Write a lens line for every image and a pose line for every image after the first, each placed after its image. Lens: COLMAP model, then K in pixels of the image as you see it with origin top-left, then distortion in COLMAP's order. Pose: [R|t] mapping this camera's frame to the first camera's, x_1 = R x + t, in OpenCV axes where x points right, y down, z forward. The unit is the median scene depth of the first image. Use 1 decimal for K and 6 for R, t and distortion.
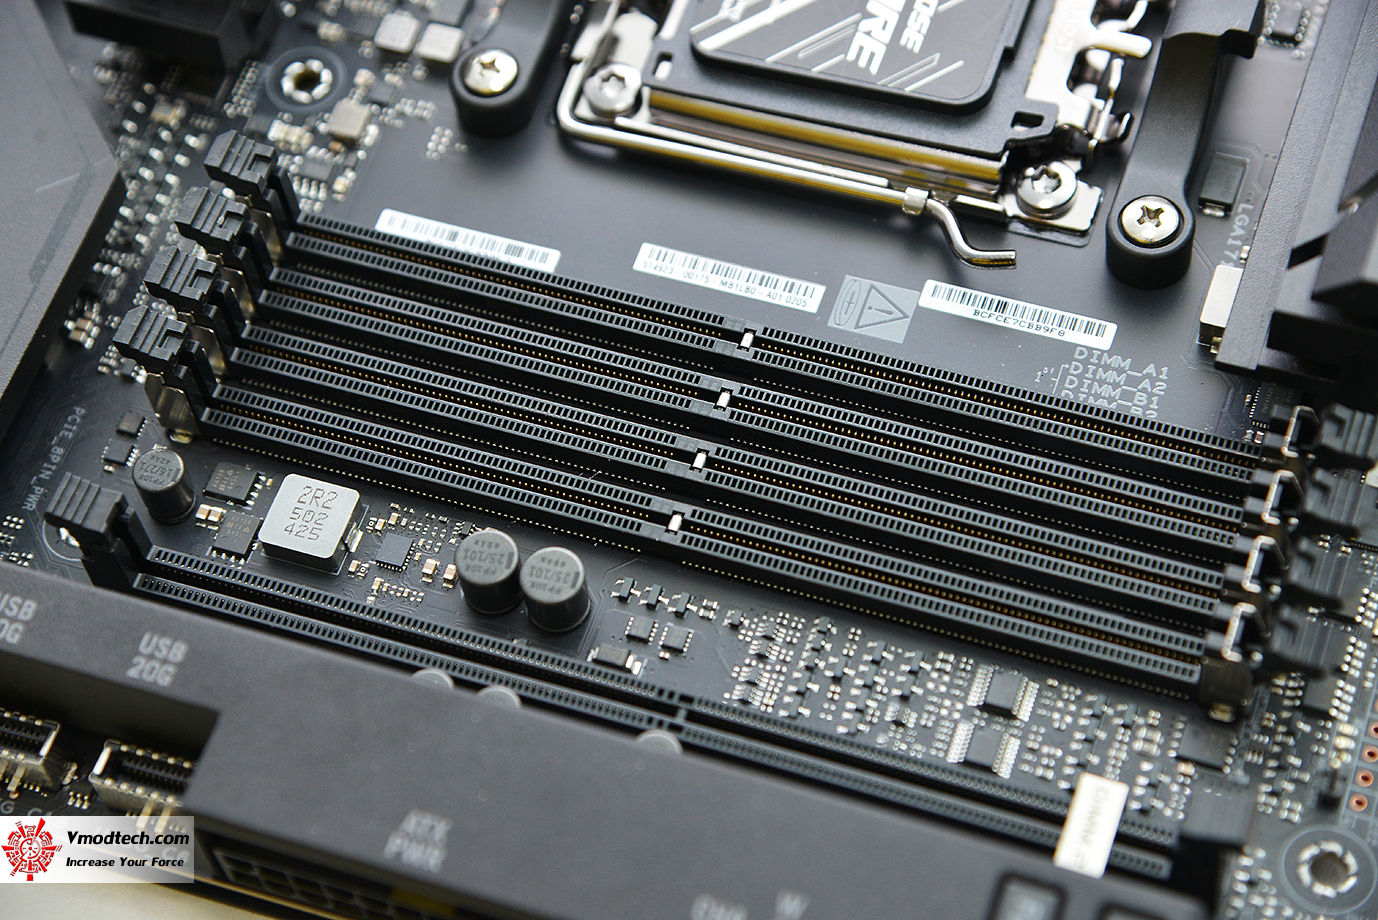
lens RADIAL K [[3133.9, 0, 694.0], [0, 3133.9, 451.9], [0, 0, 1]] dist [0.287343, 0.000000]
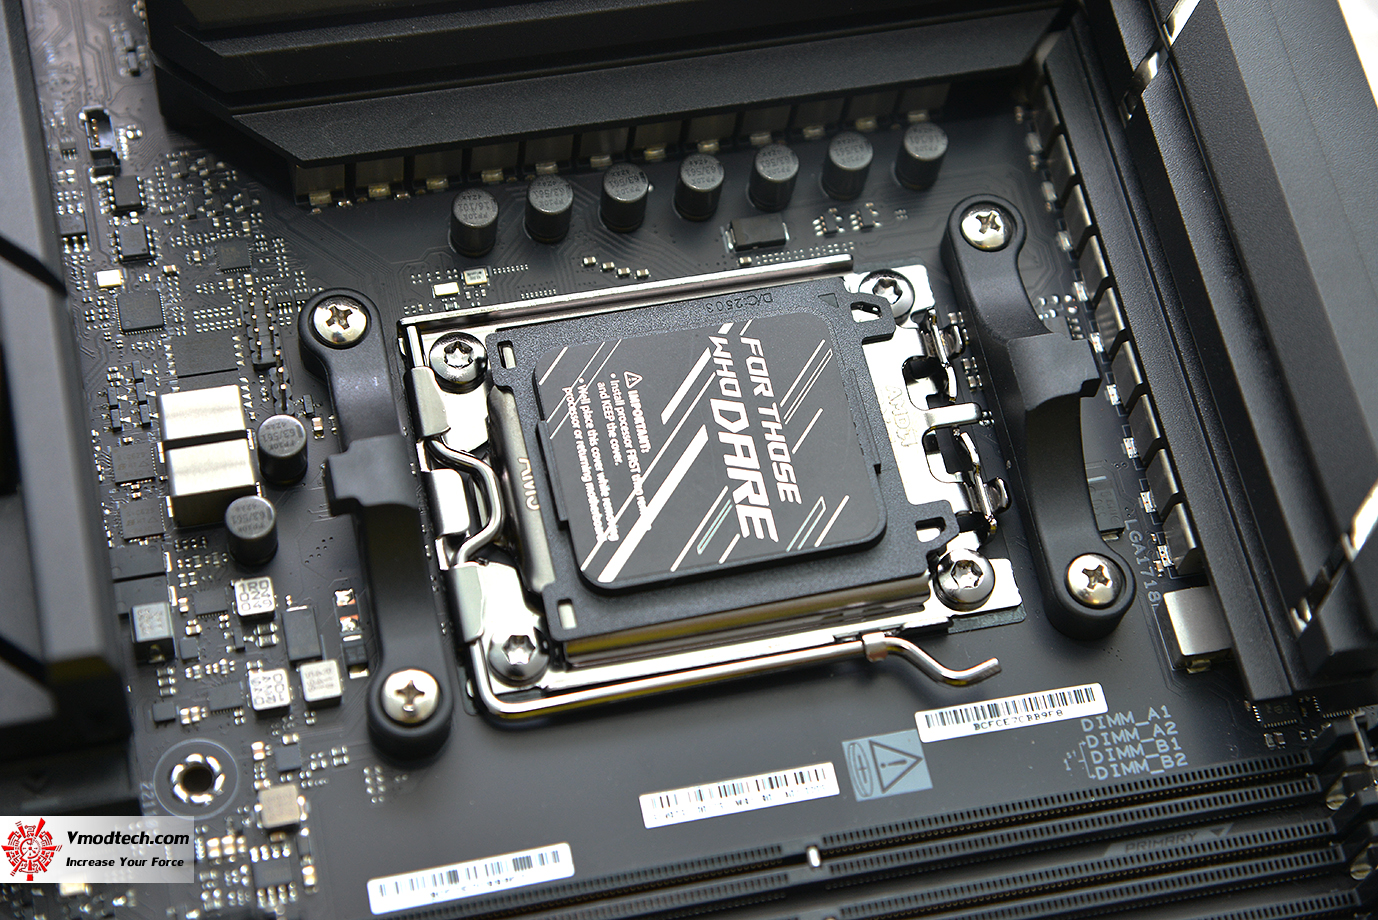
lens RADIAL K [[2854.6, 0, 688.8], [0, 2854.6, 454.8], [0, 0, 1]] dist [0.285347, 0.000000]
pose [[0.836770, -0.394282, 0.379943, -0.310785], [0.362908, 0.918948, 0.154378, -0.307455], [-0.410016, 0.008706, 0.912037, 0.199175]]
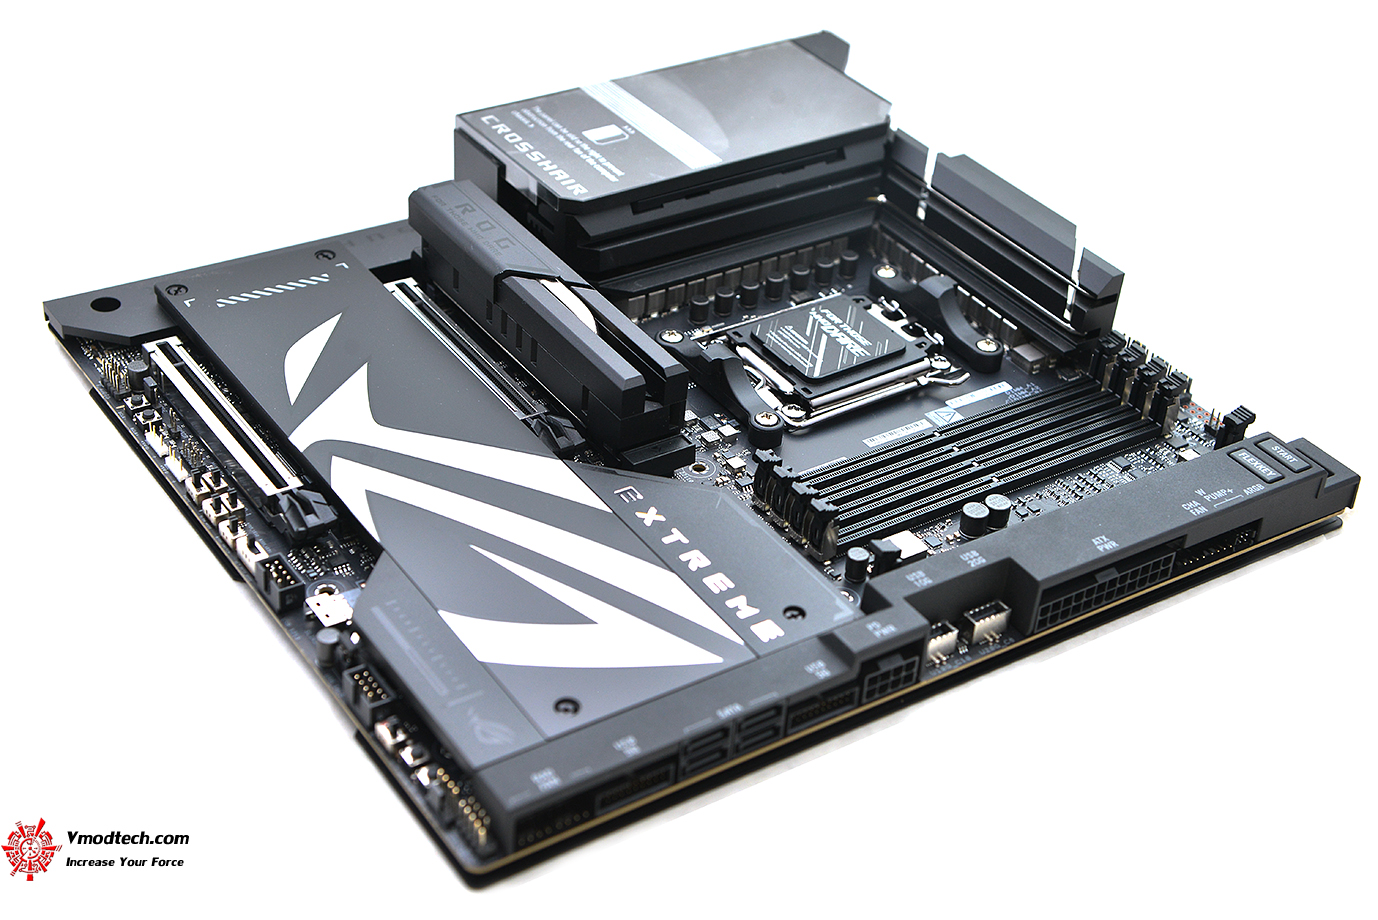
lens RADIAL K [[2139.3, 0, 693.5], [0, 2139.3, 455.2], [0, 0, 1]] dist [0.218976, 0.000000]
pose [[0.589333, -0.353885, 0.726259, -1.344636], [0.625679, 0.768627, -0.133186, 0.082958], [-0.511090, 0.532895, 0.674396, -0.032020]]
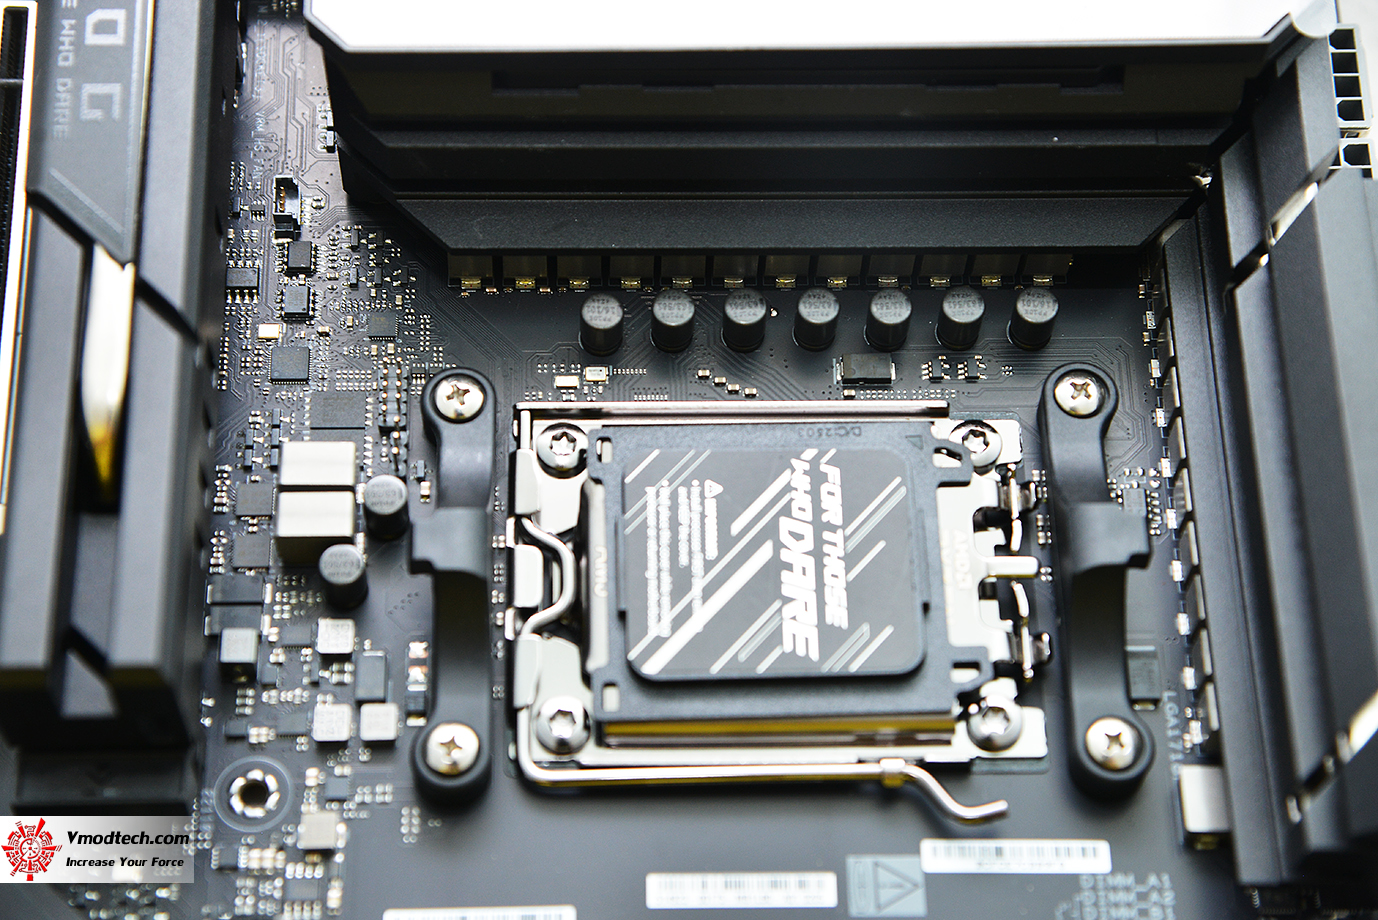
lens RADIAL K [[2854.6, 0, 687.0], [0, 2854.6, 461.6], [0, 0, 1]] dist [0.285347, 0.000000]
pose [[0.931984, -0.257686, 0.254959, -0.219758], [0.243361, 0.966045, 0.086789, -0.290388], [-0.268666, -0.018839, 0.963049, 0.094609]]
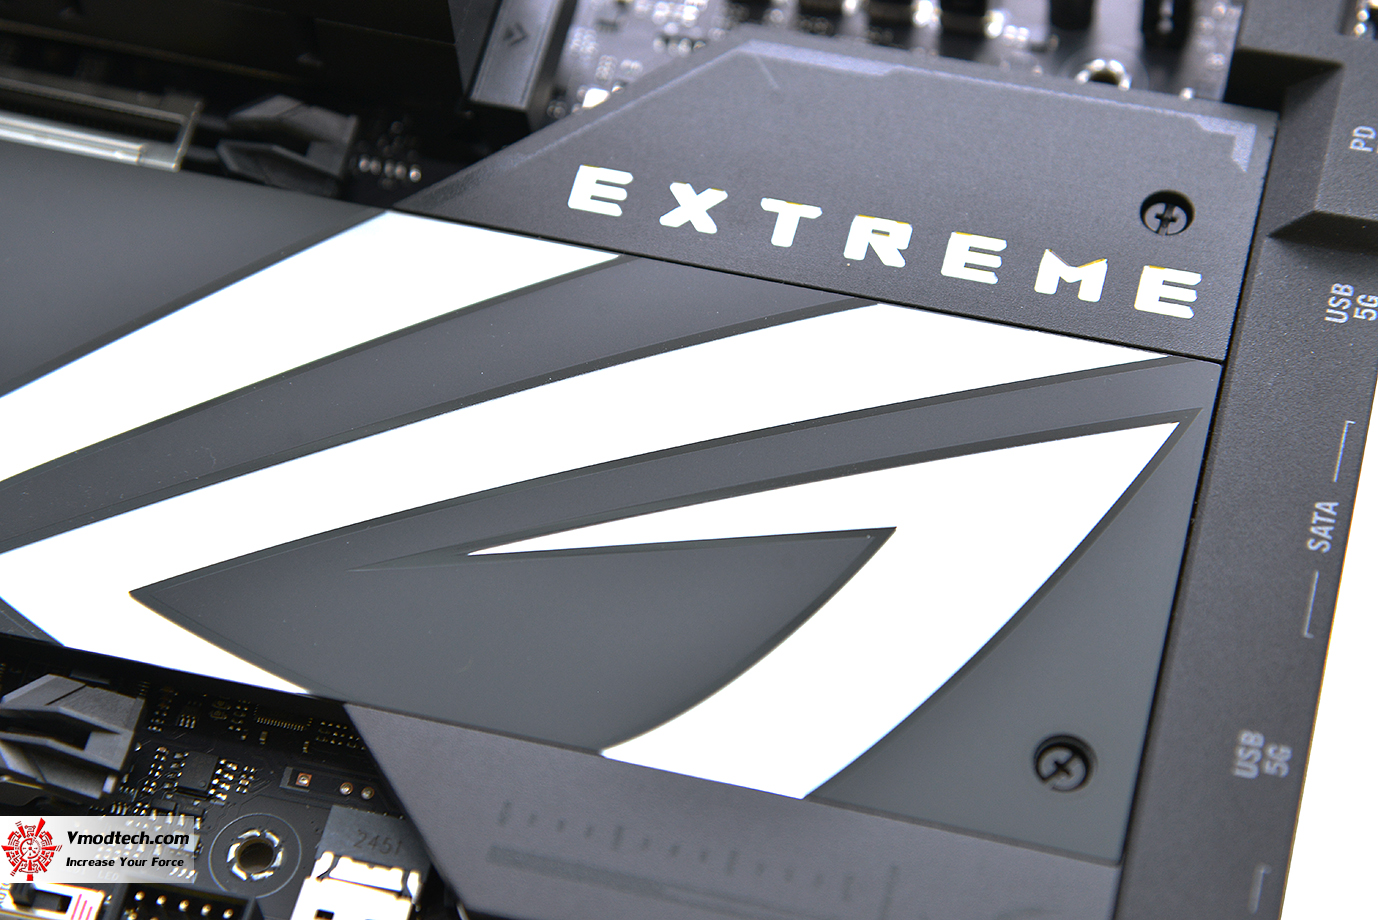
lens RADIAL K [[3598.1, 0, 689.4], [0, 3598.1, 456.0], [0, 0, 1]] dist [0.400389, 0.000000]
pose [[-0.081526, -0.811752, 0.578283, -0.949726], [0.888768, 0.203368, 0.410771, -0.545188], [-0.451049, 0.547448, 0.704880, 0.320584]]
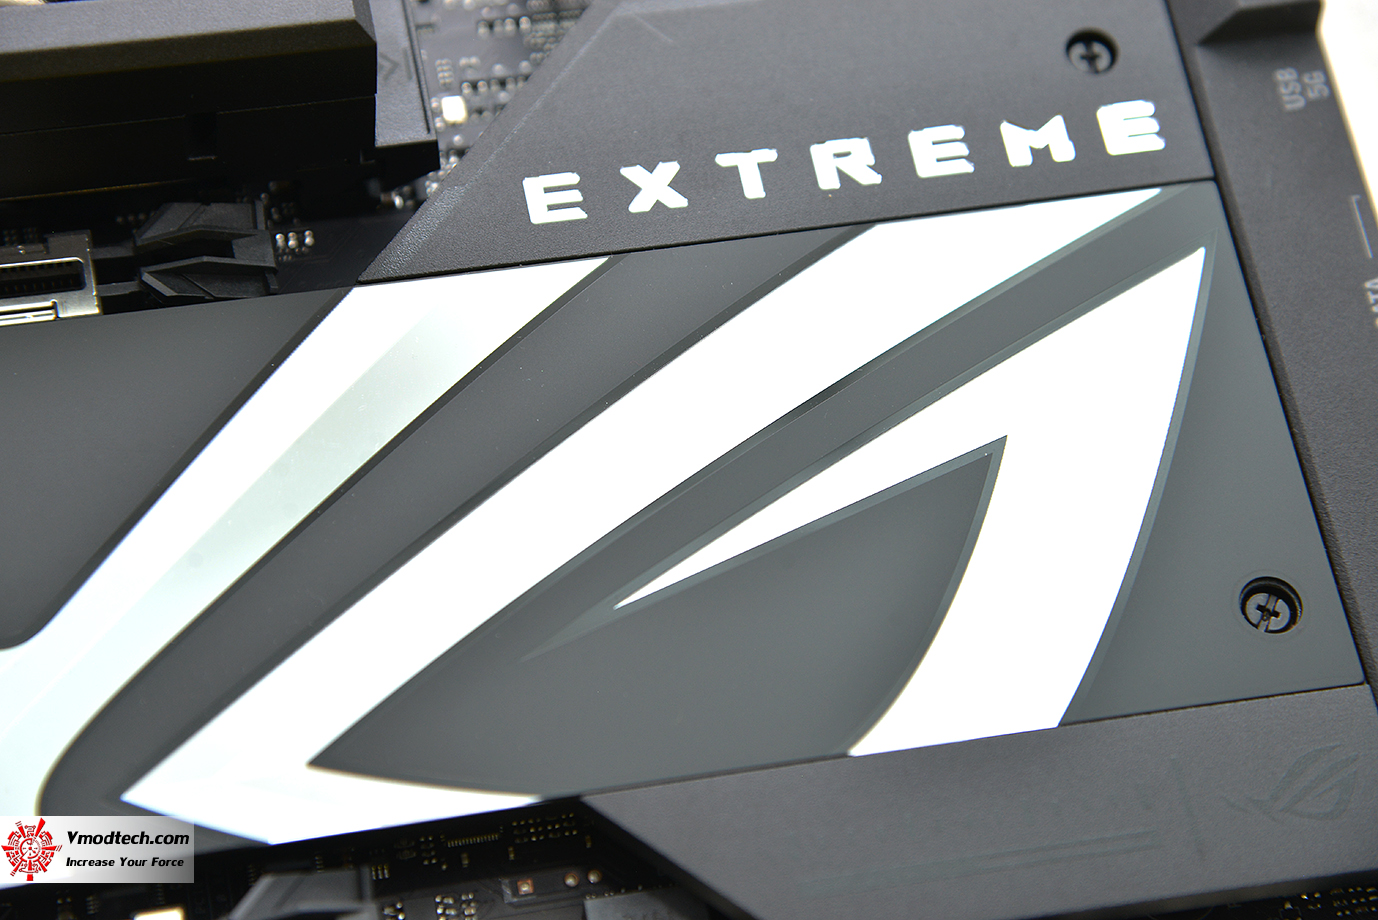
lens RADIAL K [[3598.1, 0, 687.6], [0, 3598.1, 452.3], [0, 0, 1]] dist [0.400389, 0.000000]
pose [[-0.506155, -0.747406, 0.430339, -0.770554], [0.720247, -0.091852, 0.687610, -0.833532], [-0.474396, 0.657988, 0.584808, 0.482005]]
